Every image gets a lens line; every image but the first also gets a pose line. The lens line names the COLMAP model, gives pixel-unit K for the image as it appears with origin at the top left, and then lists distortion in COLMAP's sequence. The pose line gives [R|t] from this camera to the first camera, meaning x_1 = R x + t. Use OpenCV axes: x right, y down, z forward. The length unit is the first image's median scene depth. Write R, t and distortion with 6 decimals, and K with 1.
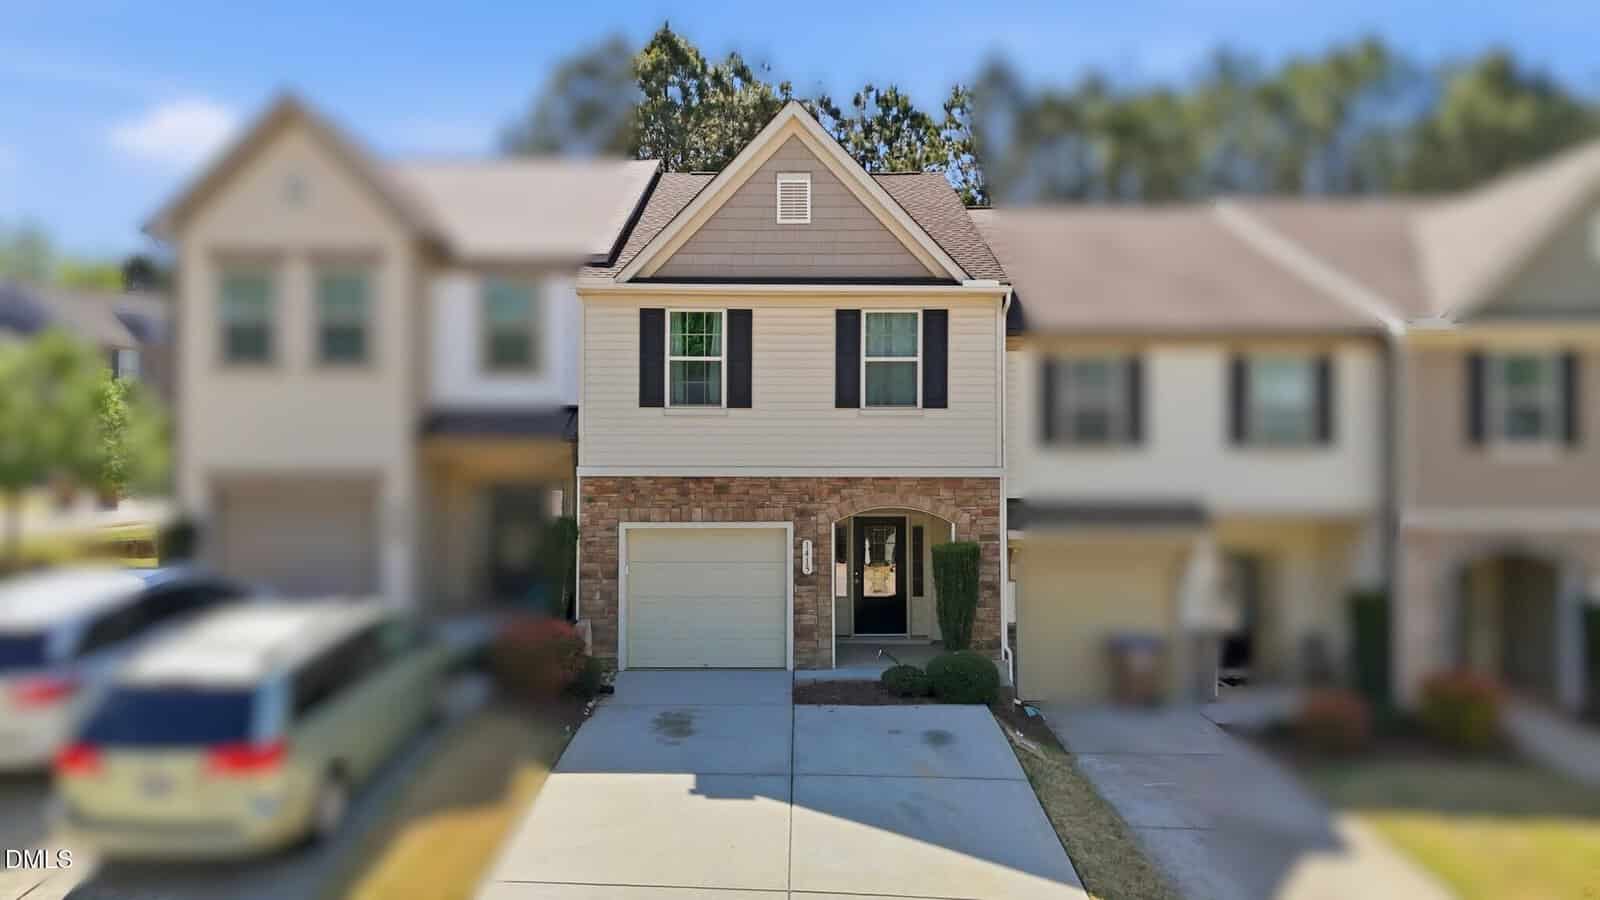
lens RADIAL K [[1165.0, 0, 798.0], [0, 1165.0, 449.3], [0, 0, 1]] dist [0.041577, -0.003483]
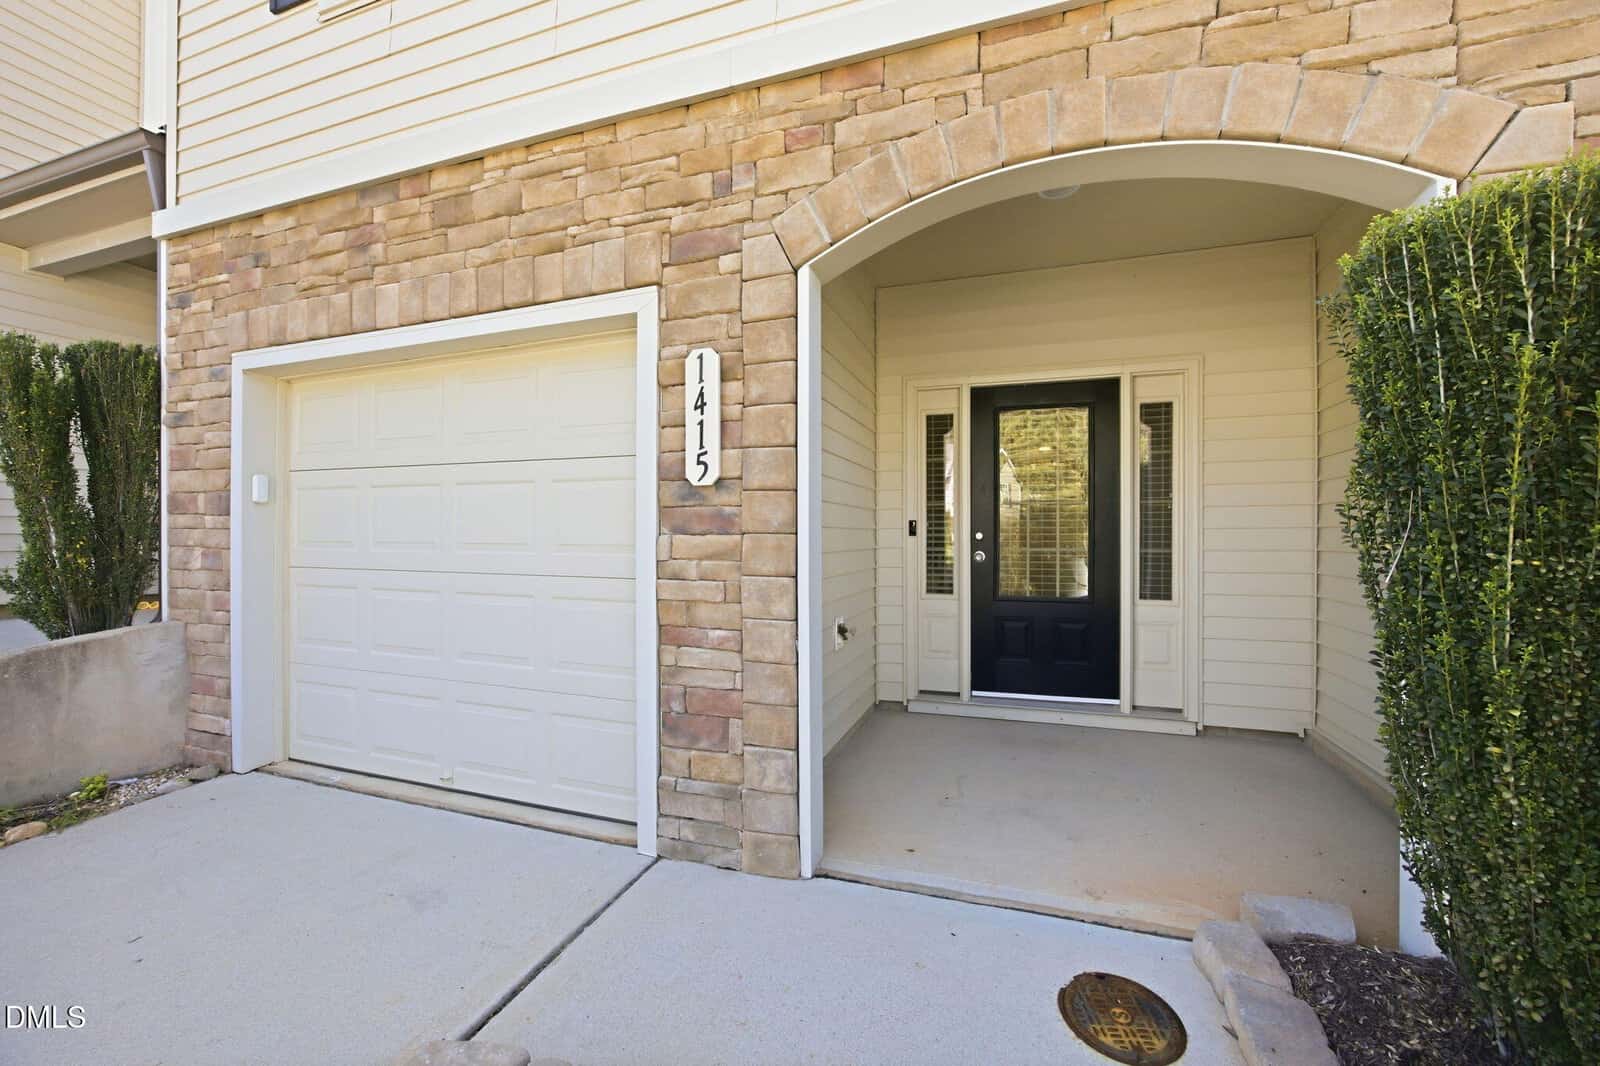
lens RADIAL K [[626.1, 0, 795.9], [0, 626.1, 535.7], [0, 0, 1]] dist [-0.011798, 0.002511]
pose [[0.939922, 0.003392, -0.341371, 0.072077], [0.005055, 0.999703, 0.023854, 0.114119], [0.341351, -0.024146, 0.939626, 0.879185]]
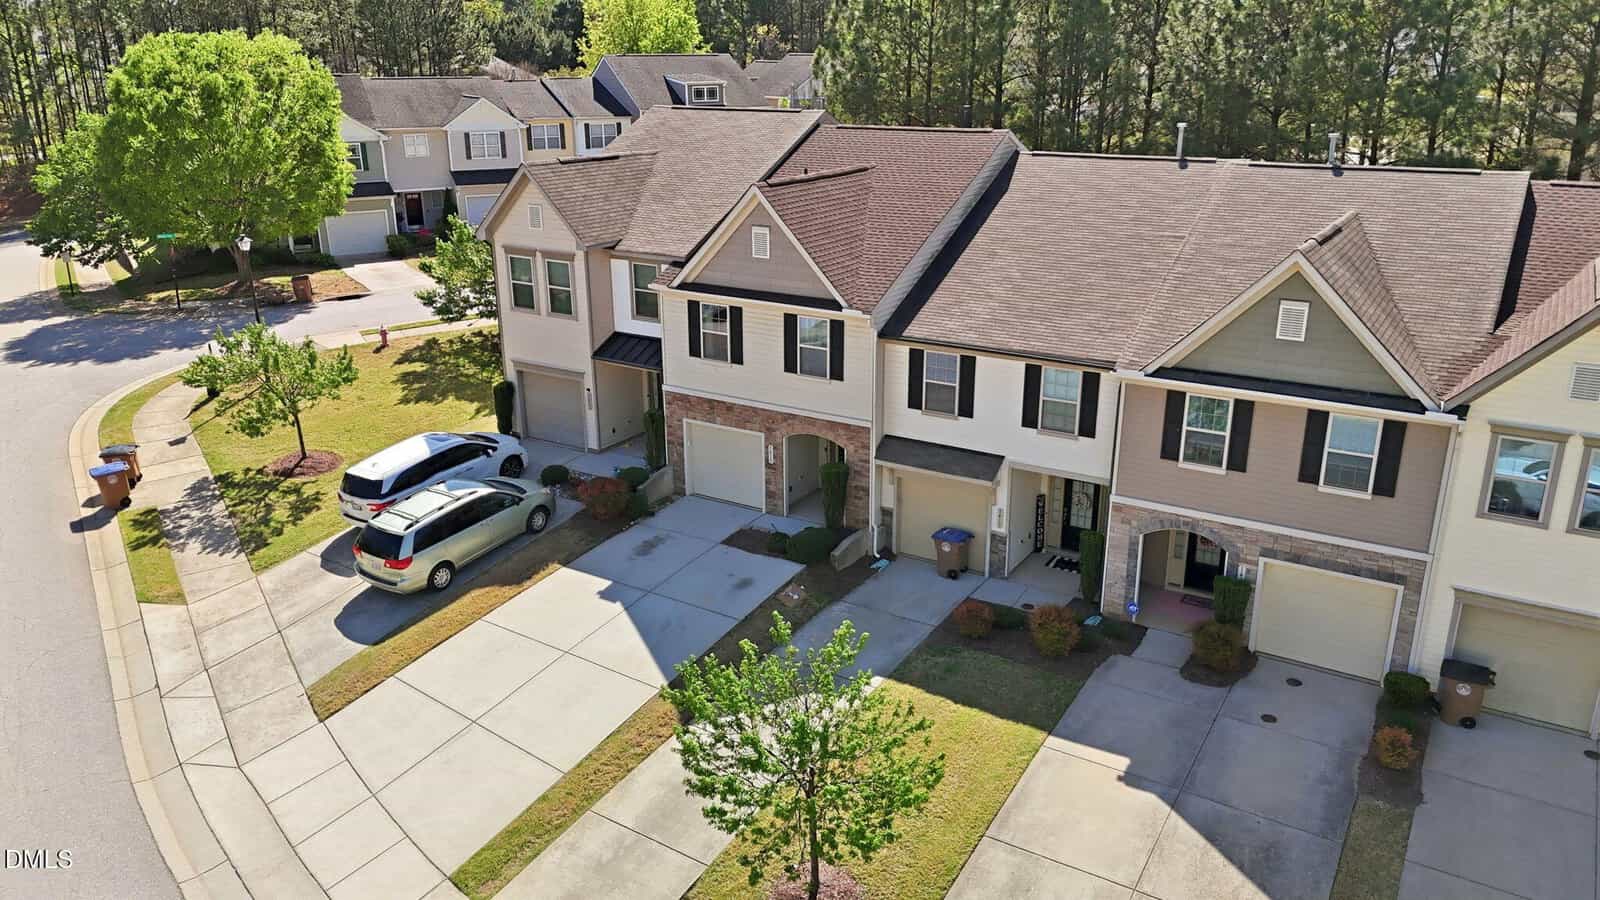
lens RADIAL K [[1165.0, 0, 801.8], [0, 1165.0, 449.6], [0, 0, 1]] dist [0.041577, -0.003483]
pose [[0.846327, 0.167474, -0.505650, 0.908443], [0.015180, 0.941319, 0.337177, -0.489102], [0.532447, -0.293038, 0.794122, -0.331756]]
